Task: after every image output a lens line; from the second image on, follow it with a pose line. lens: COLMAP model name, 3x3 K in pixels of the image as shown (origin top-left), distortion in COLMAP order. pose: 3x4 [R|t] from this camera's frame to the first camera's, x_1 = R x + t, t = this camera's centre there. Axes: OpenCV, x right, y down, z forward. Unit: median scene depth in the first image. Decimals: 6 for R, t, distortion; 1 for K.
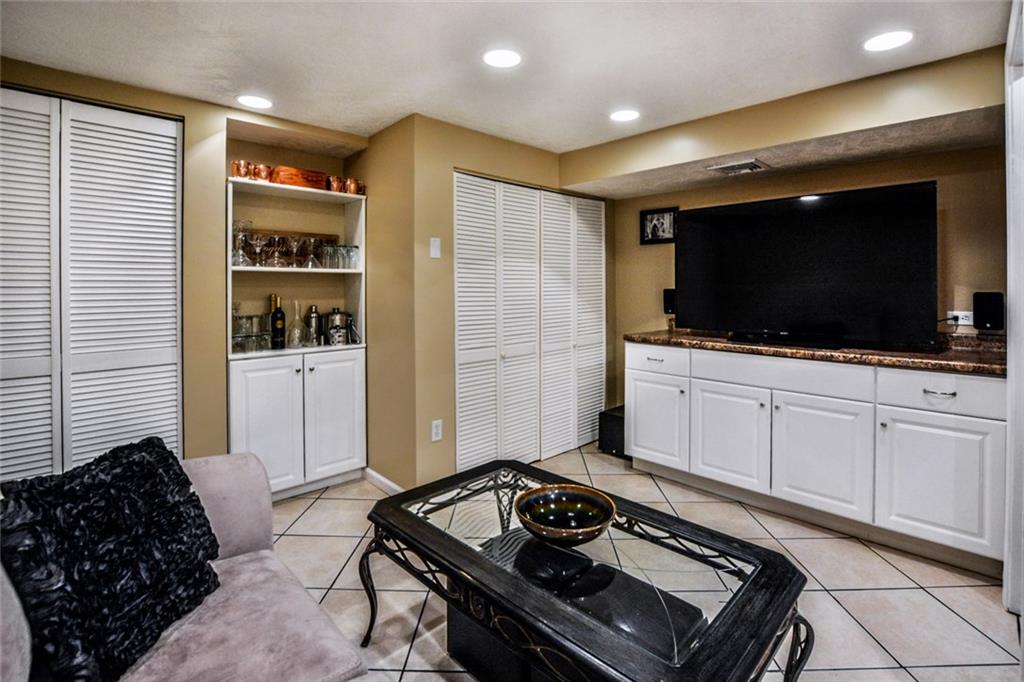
lens RADIAL K [[466.9, 0, 511.6], [0, 466.9, 361.3], [0, 0, 1]] dist [-0.025187, -0.000046]
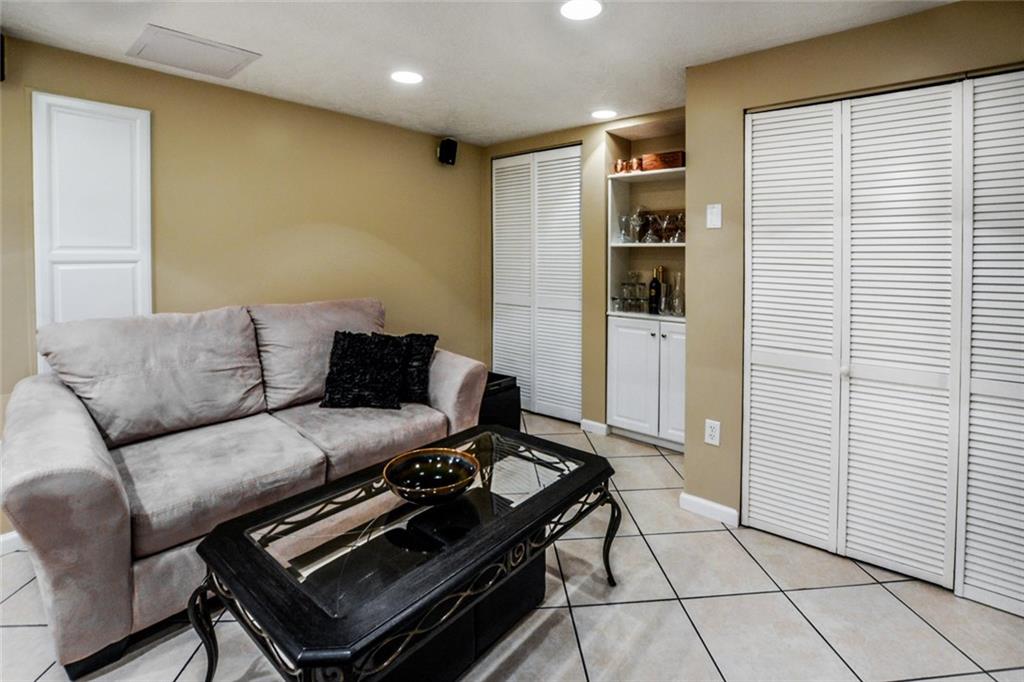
lens RADIAL K [[465.6, 0, 520.8], [0, 465.6, 339.6], [0, 0, 1]] dist [-0.024528, 0.000621]
pose [[0.109812, 0.178474, -0.977798, 0.668241], [-0.157653, 0.974421, 0.160152, -0.108058], [0.981370, 0.136566, 0.135140, 0.588280]]
